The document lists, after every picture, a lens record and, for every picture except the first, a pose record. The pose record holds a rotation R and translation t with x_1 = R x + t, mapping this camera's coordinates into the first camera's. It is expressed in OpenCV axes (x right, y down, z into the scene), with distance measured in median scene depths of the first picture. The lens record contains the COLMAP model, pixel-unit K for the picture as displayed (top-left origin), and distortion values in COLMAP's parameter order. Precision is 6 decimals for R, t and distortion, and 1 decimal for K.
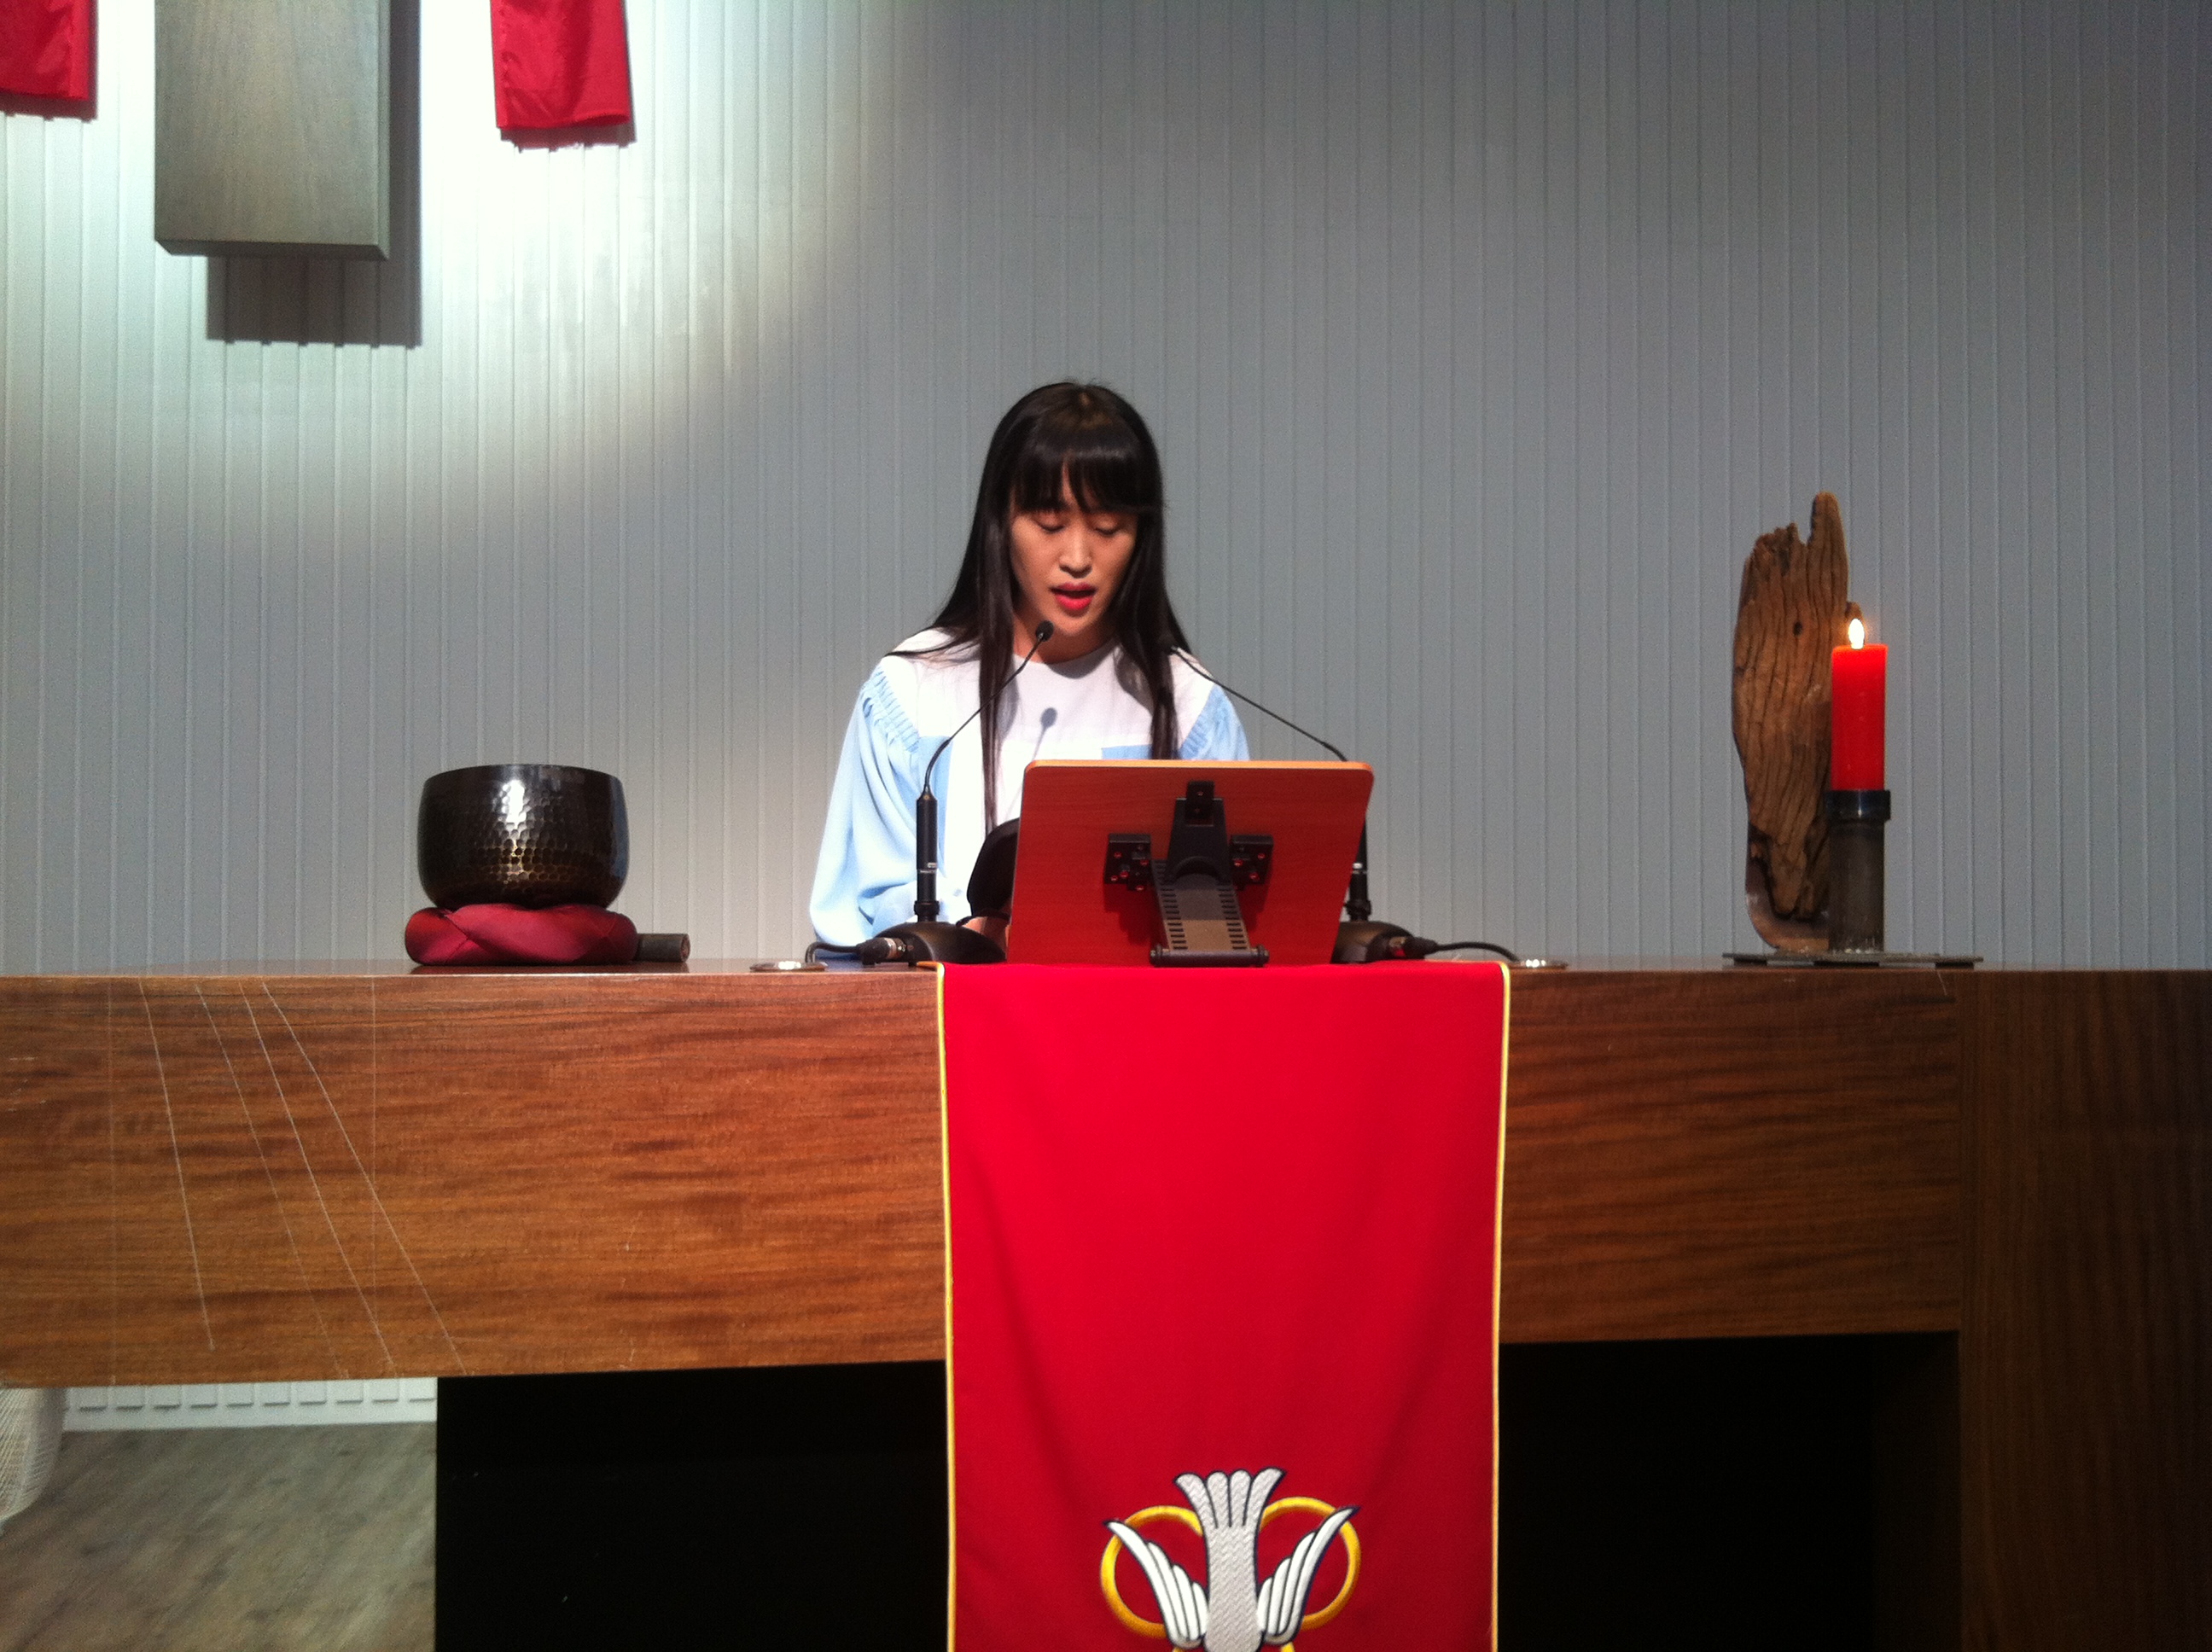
lens RADIAL K [[2432.6, 0, 1097.6], [0, 2432.6, 840.9], [0, 0, 1]] dist [-0.004090, -0.022878]
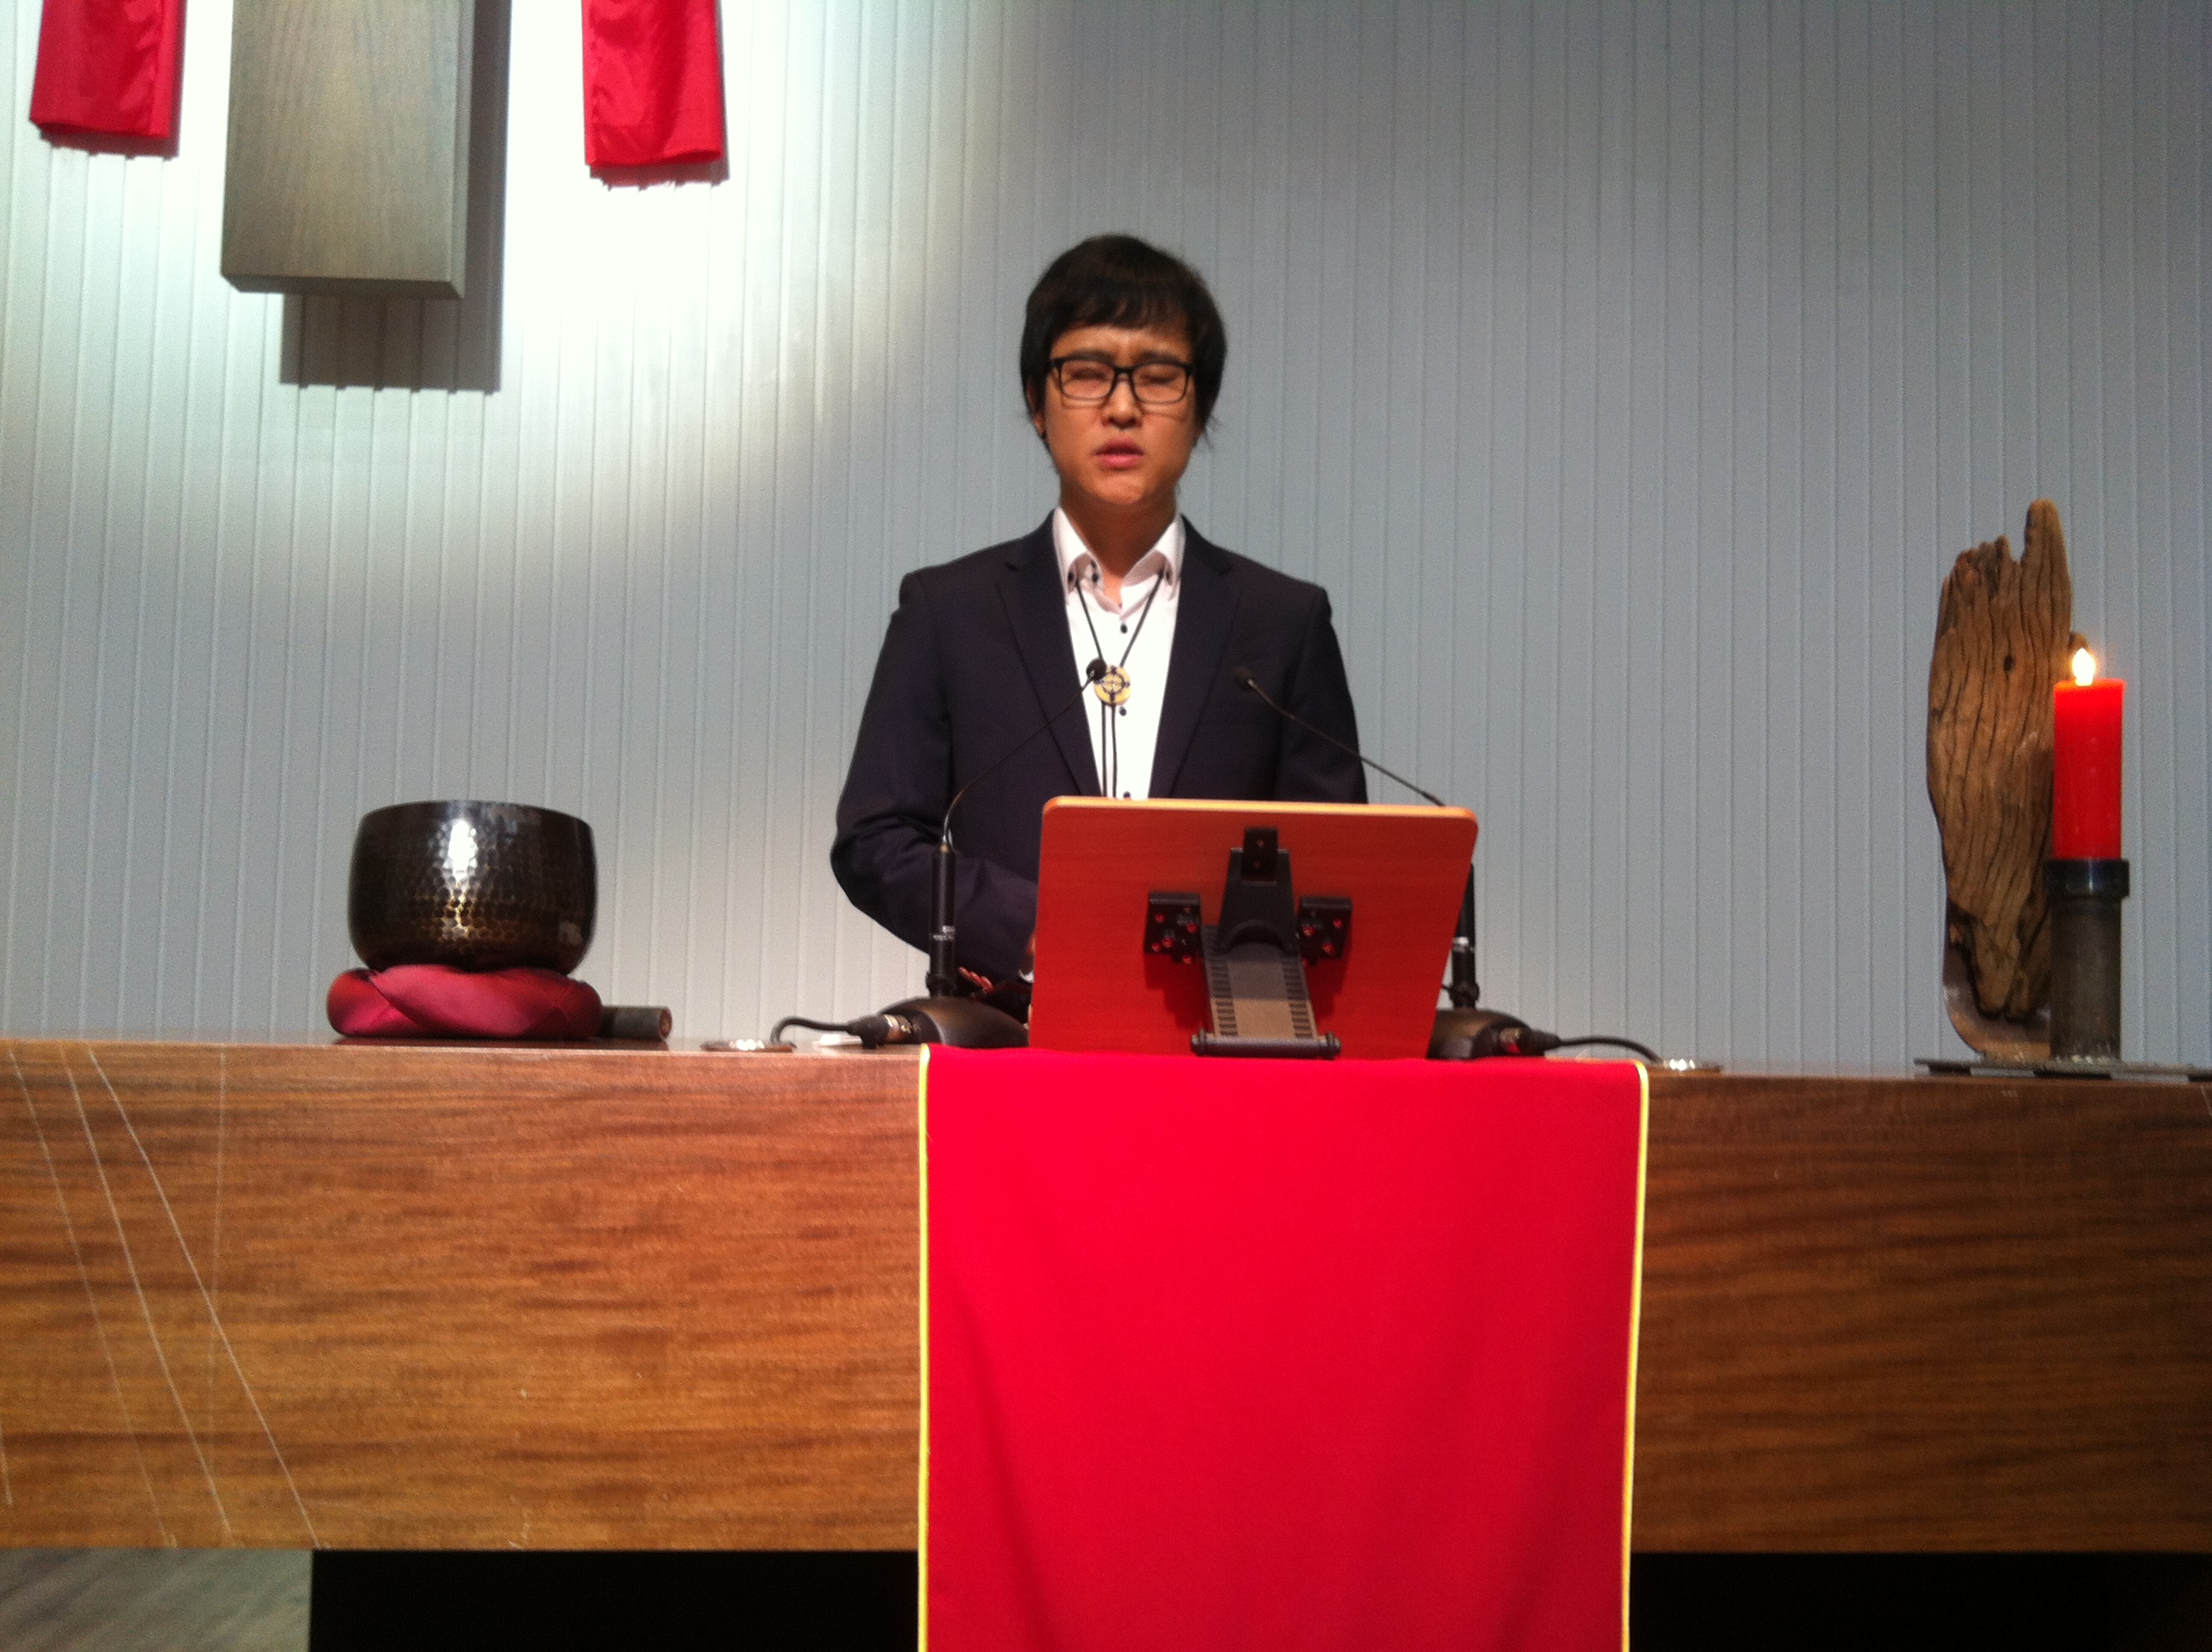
lens RADIAL K [[2285.9, 0, 1106.0], [0, 2285.9, 826.0], [0, 0, 1]] dist [0.006358, -0.083164]
pose [[0.997340, 0.016281, -0.071042, 0.045279], [-0.020056, 0.998406, -0.052749, 0.016055], [0.070070, 0.054033, 0.996078, 0.243879]]
